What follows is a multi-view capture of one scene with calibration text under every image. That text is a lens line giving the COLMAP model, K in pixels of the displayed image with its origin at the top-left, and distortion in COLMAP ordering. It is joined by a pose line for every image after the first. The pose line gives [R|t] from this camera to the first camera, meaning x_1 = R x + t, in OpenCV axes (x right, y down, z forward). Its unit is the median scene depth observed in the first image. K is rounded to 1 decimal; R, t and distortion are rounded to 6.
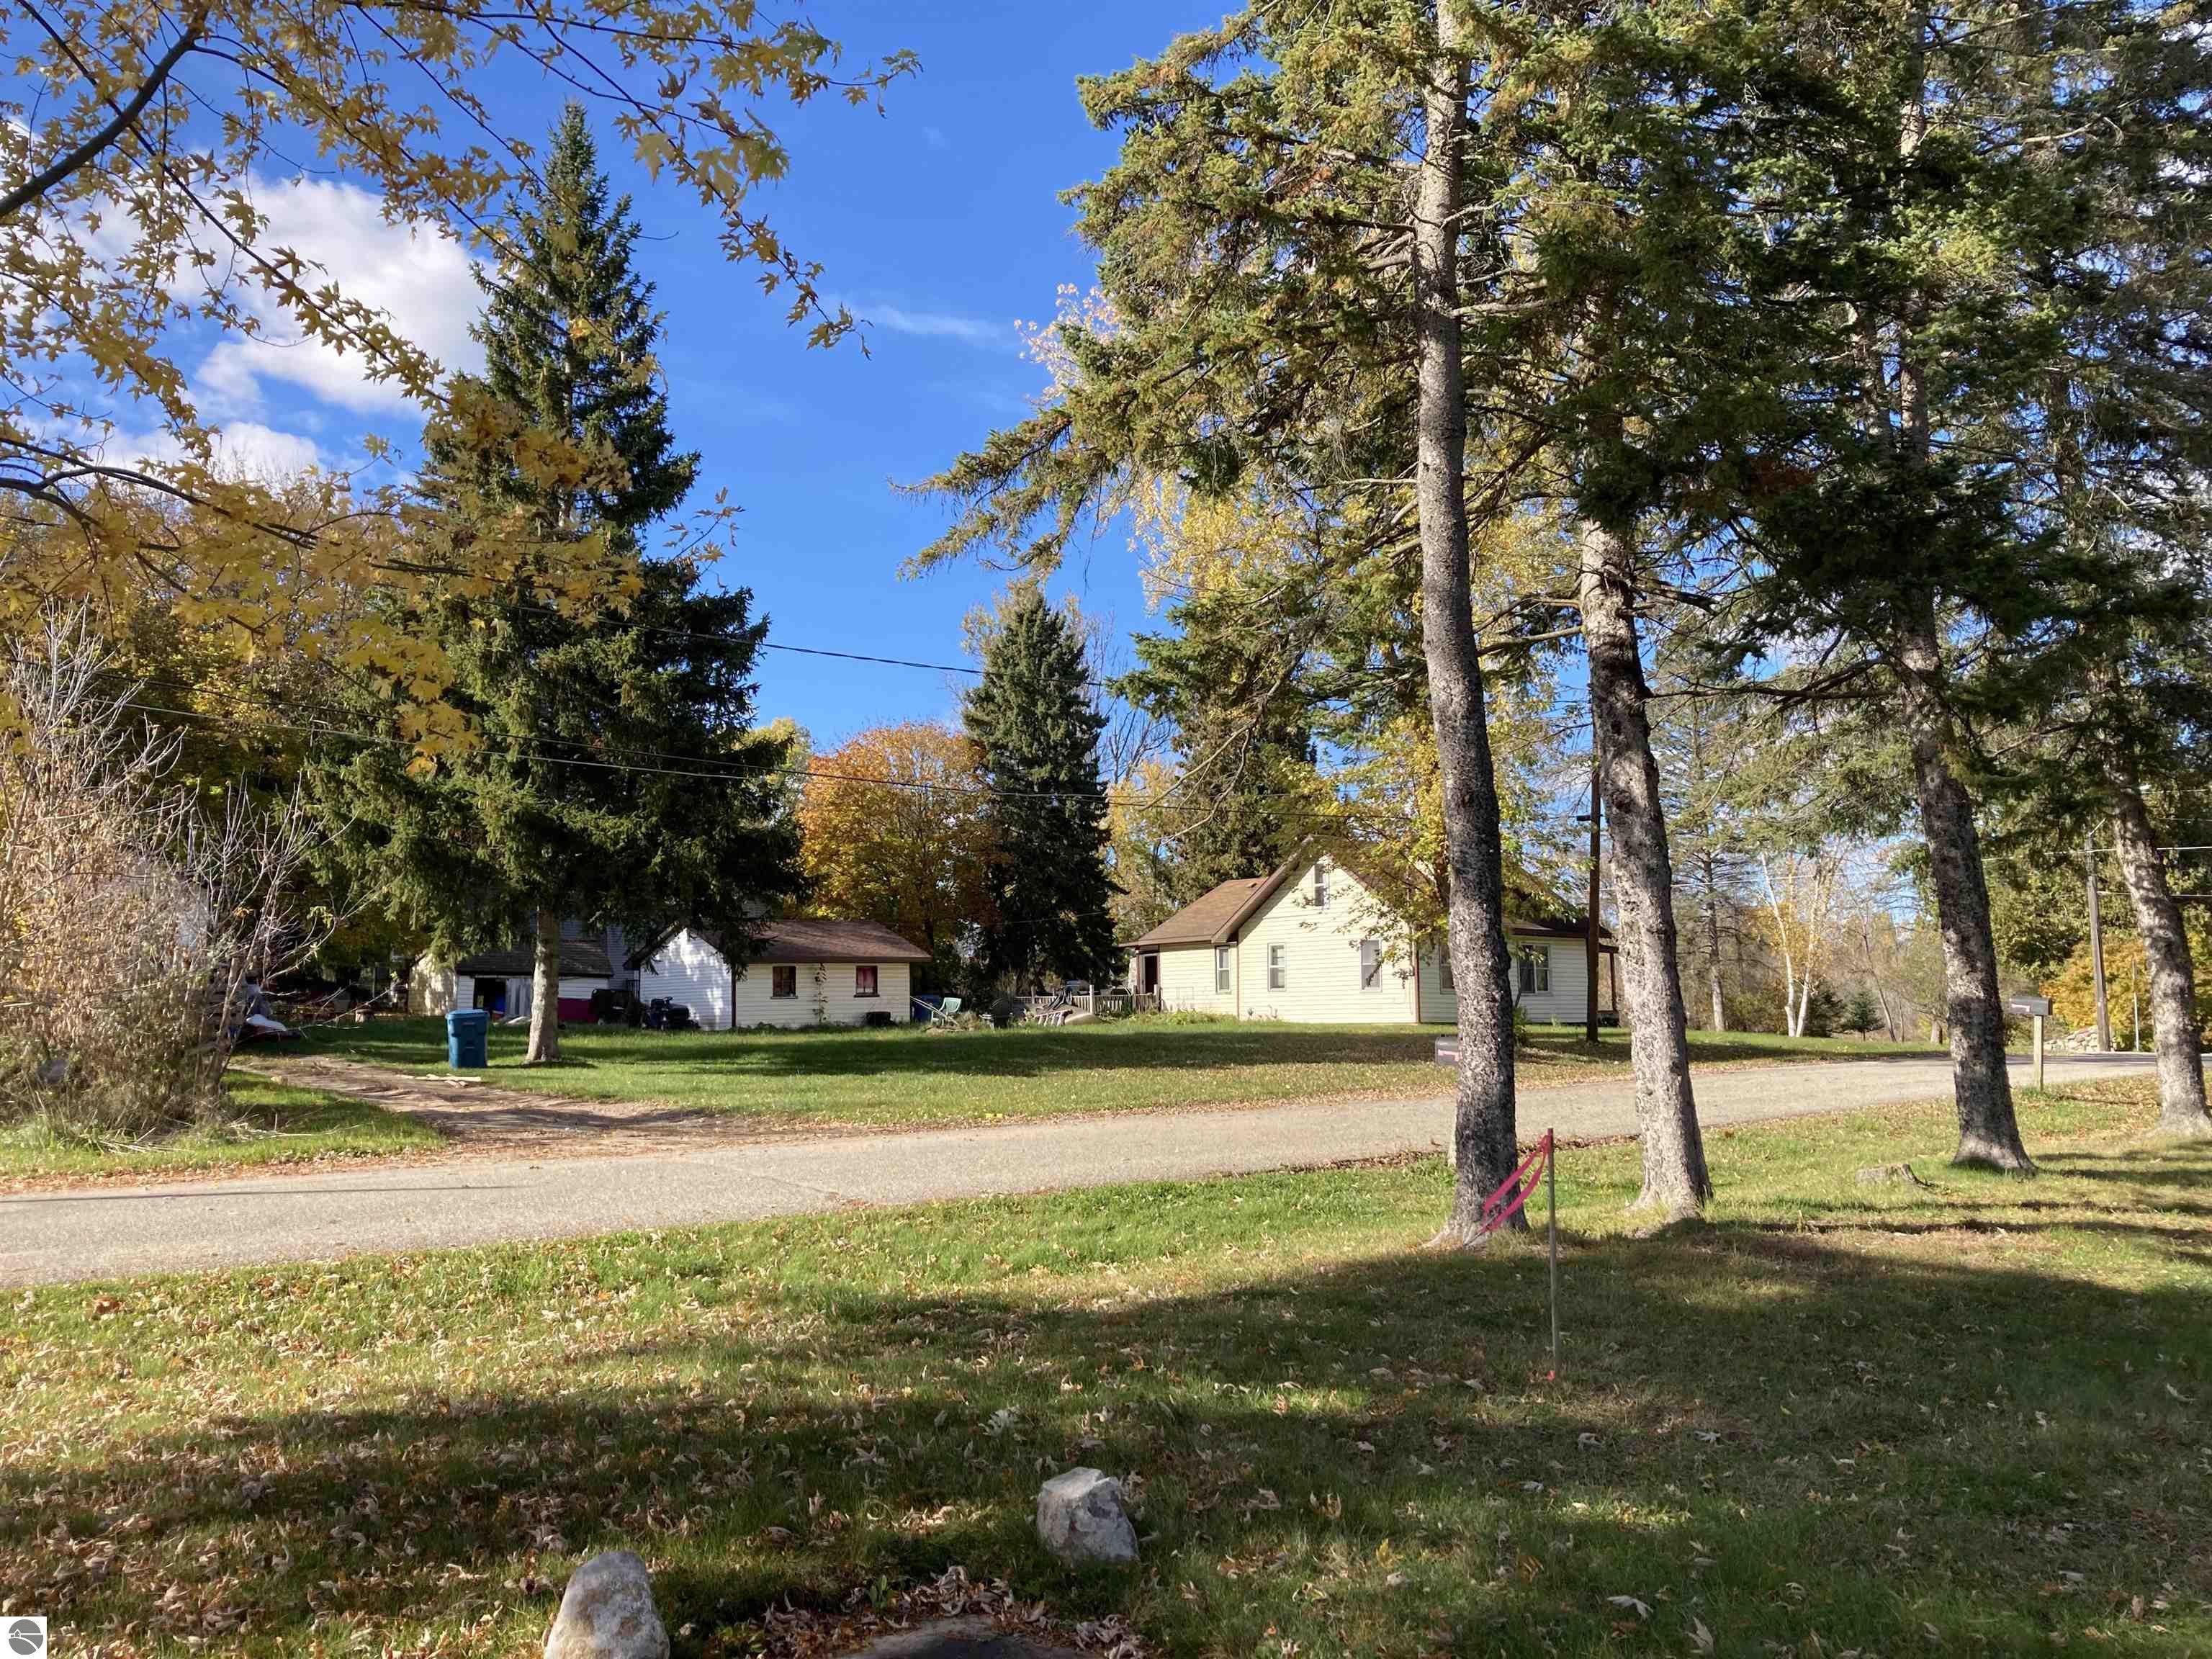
lens RADIAL K [[1807.9, 0, 1106.9], [0, 1807.9, 828.0], [0, 0, 1]] dist [0.048792, -0.047604]
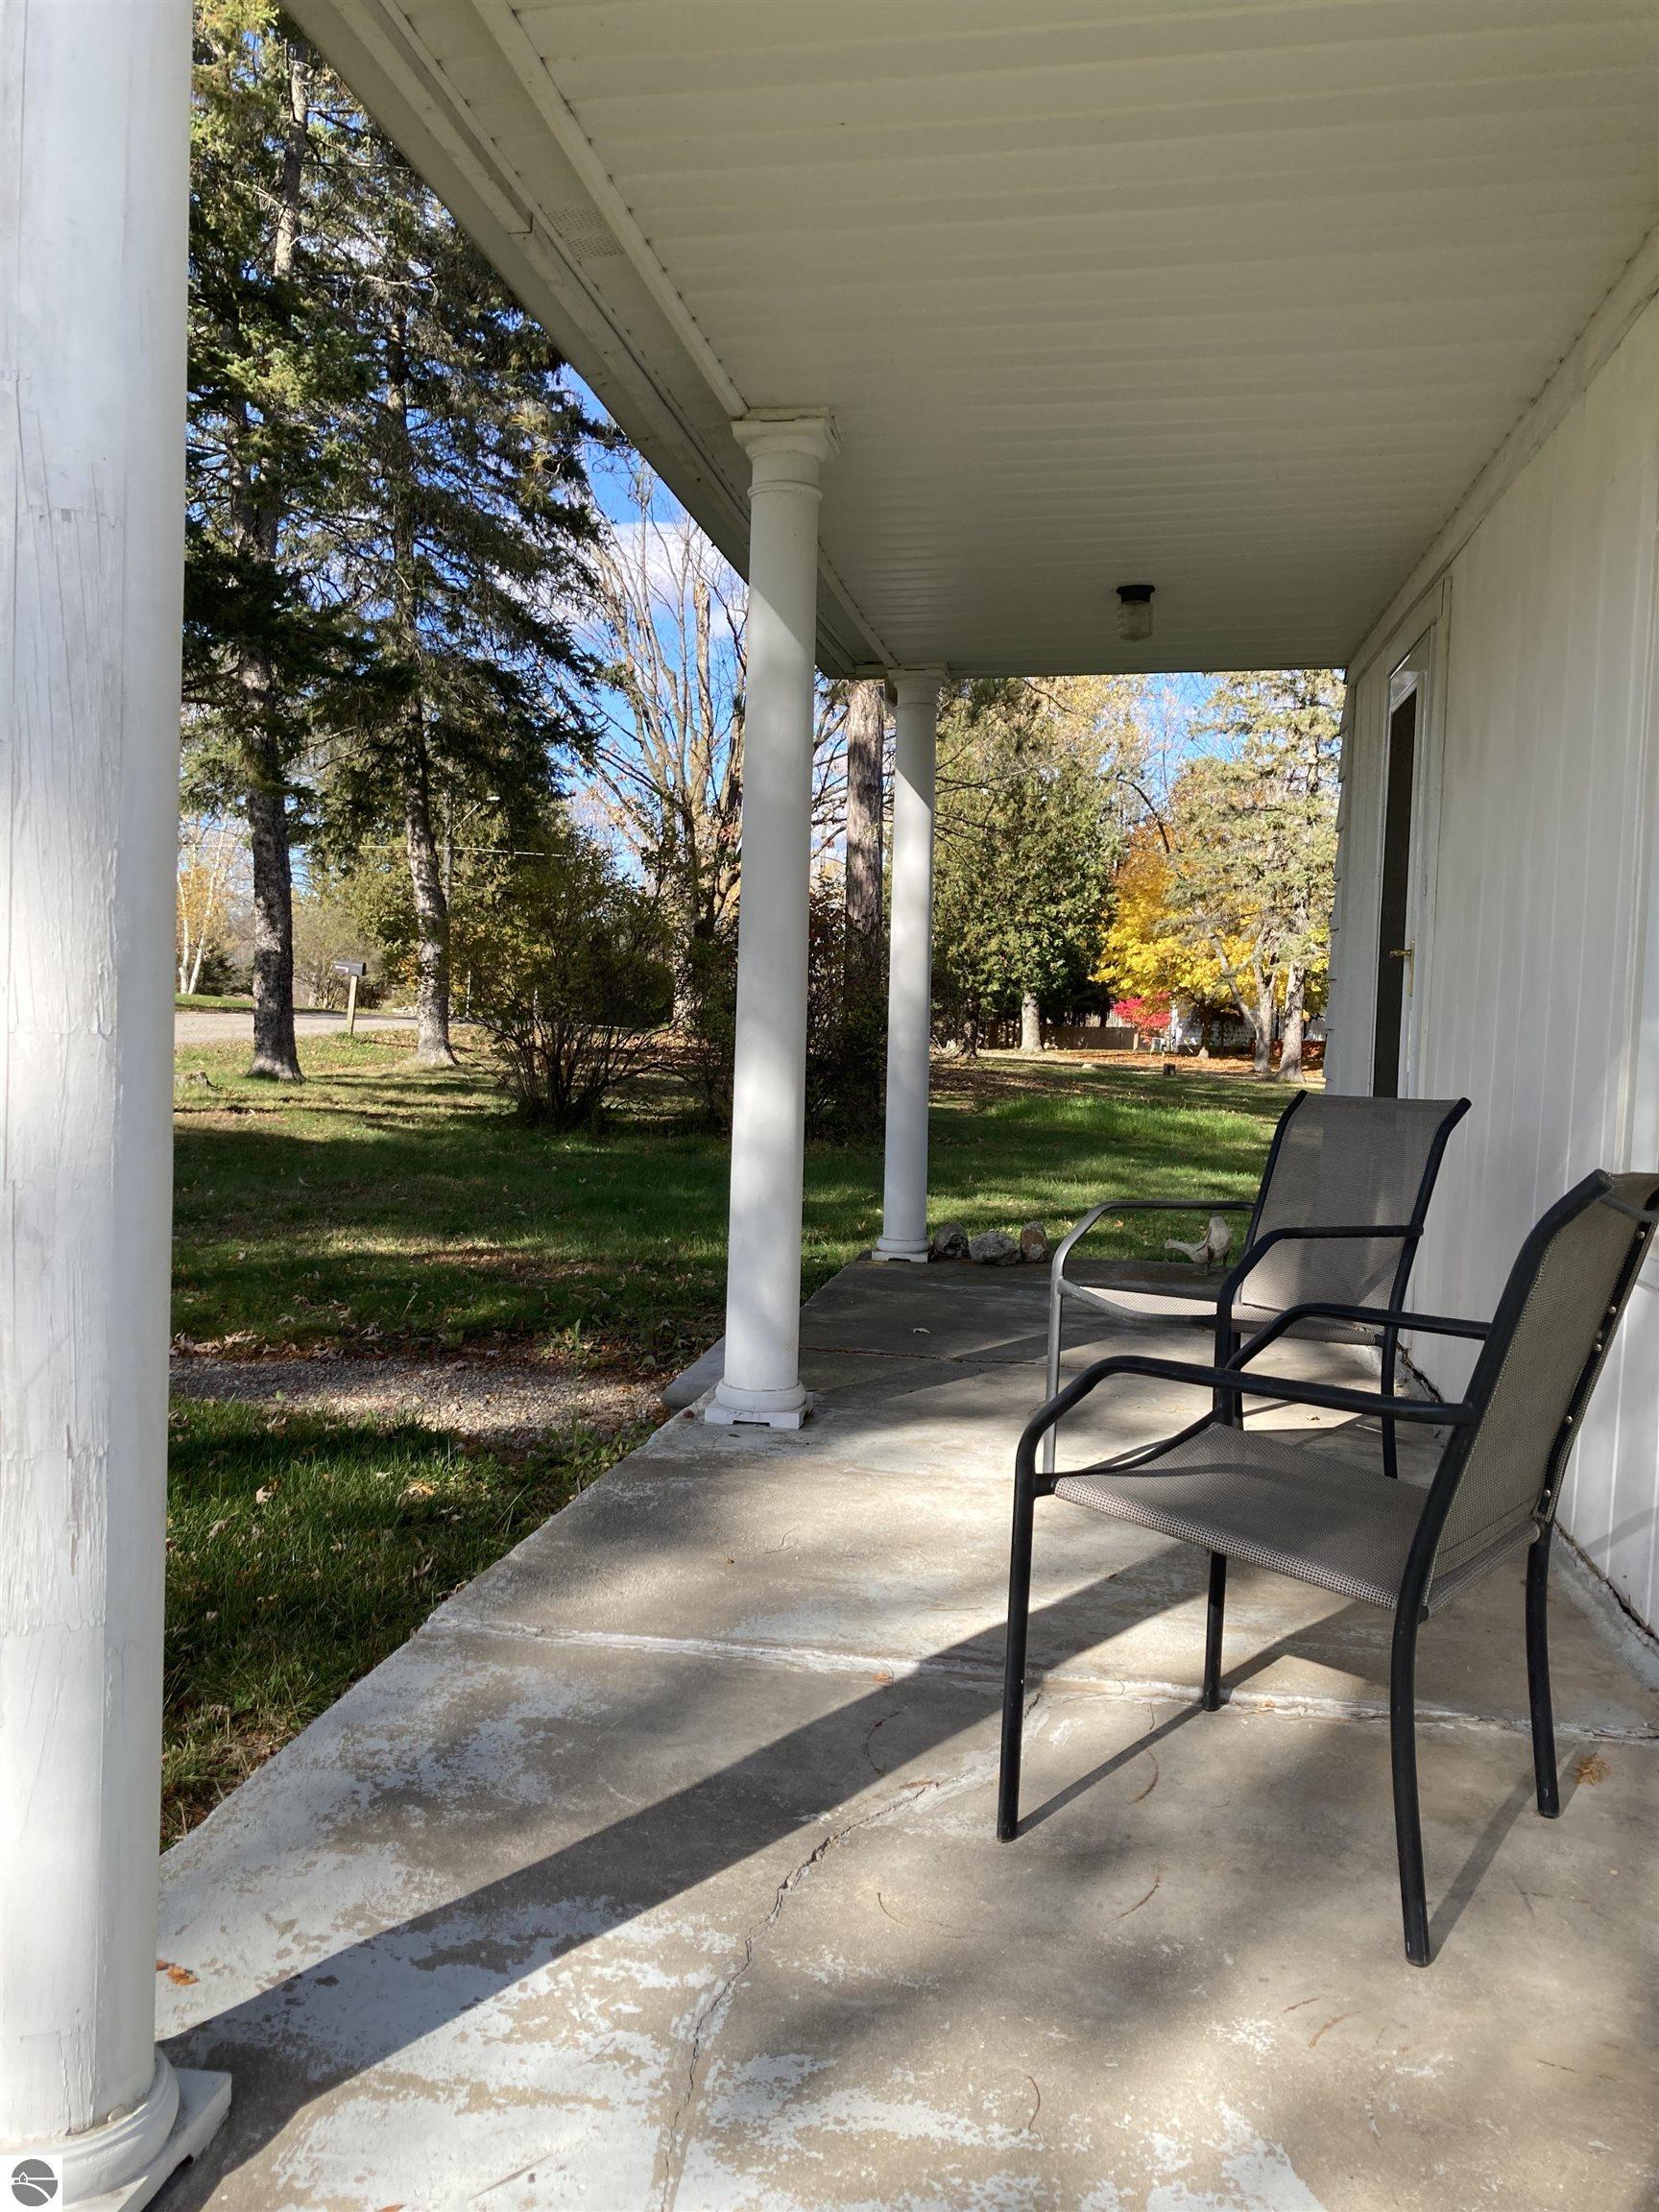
lens RADIAL K [[1807.9, 0, 808.7], [0, 1807.9, 1067.7], [0, 0, 1]] dist [0.048792, -0.047604]
pose [[0.778542, 0.012524, 0.627467, -0.038732], [-0.106191, 0.988014, 0.112038, -0.010467], [-0.618543, -0.153858, 0.770540, -0.247289]]
